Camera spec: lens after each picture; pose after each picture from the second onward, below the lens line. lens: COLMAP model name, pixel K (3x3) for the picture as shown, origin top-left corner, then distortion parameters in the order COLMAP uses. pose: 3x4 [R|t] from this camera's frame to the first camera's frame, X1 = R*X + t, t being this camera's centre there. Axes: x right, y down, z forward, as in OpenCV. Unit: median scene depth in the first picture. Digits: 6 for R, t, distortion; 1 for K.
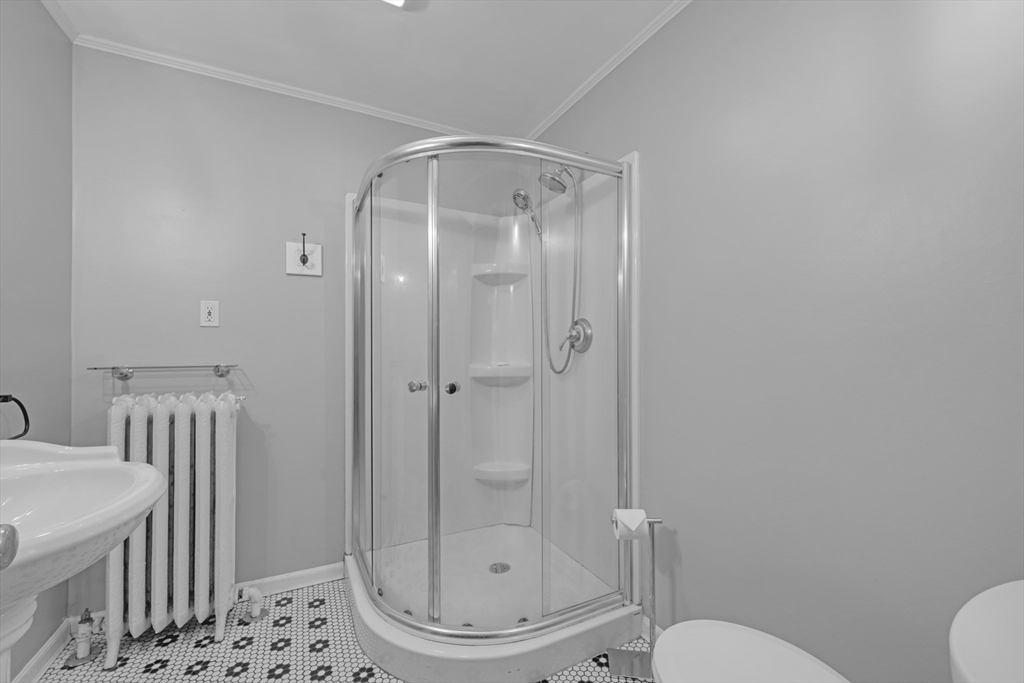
lens RADIAL K [[427.8, 0, 516.0], [0, 427.8, 345.8], [0, 0, 1]] dist [-0.000935, -0.000129]
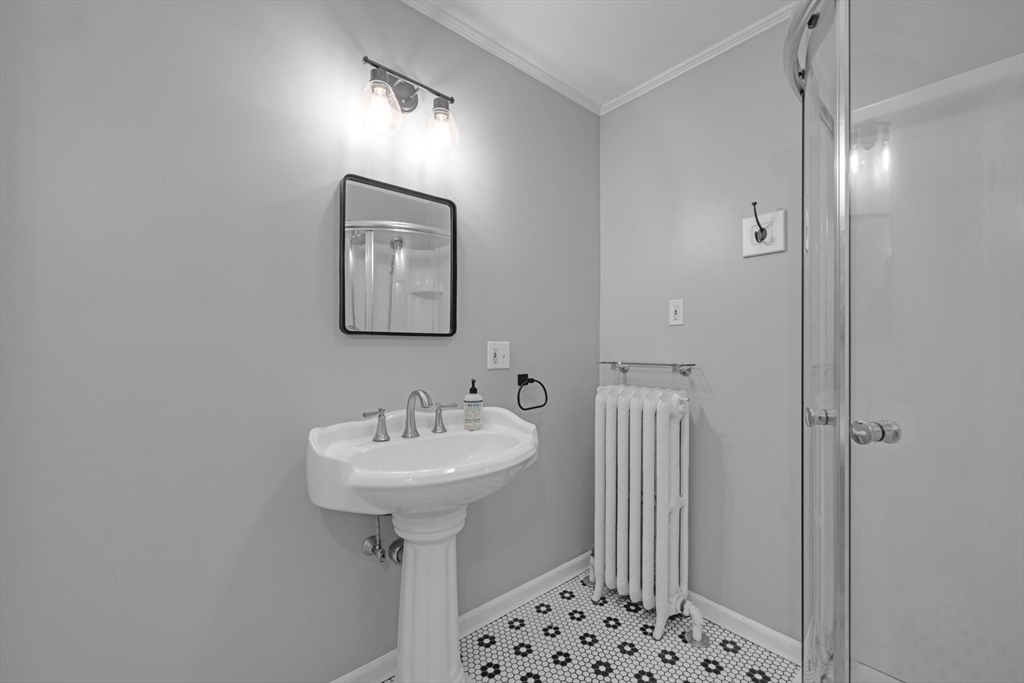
lens RADIAL K [[427.8, 0, 514.6], [0, 427.8, 346.6], [0, 0, 1]] dist [-0.000935, -0.000129]
pose [[0.252821, 0.002292, -0.967510, 0.171948], [0.004495, 0.999984, 0.003544, 0.000922], [0.967503, -0.005245, 0.252807, 0.386789]]
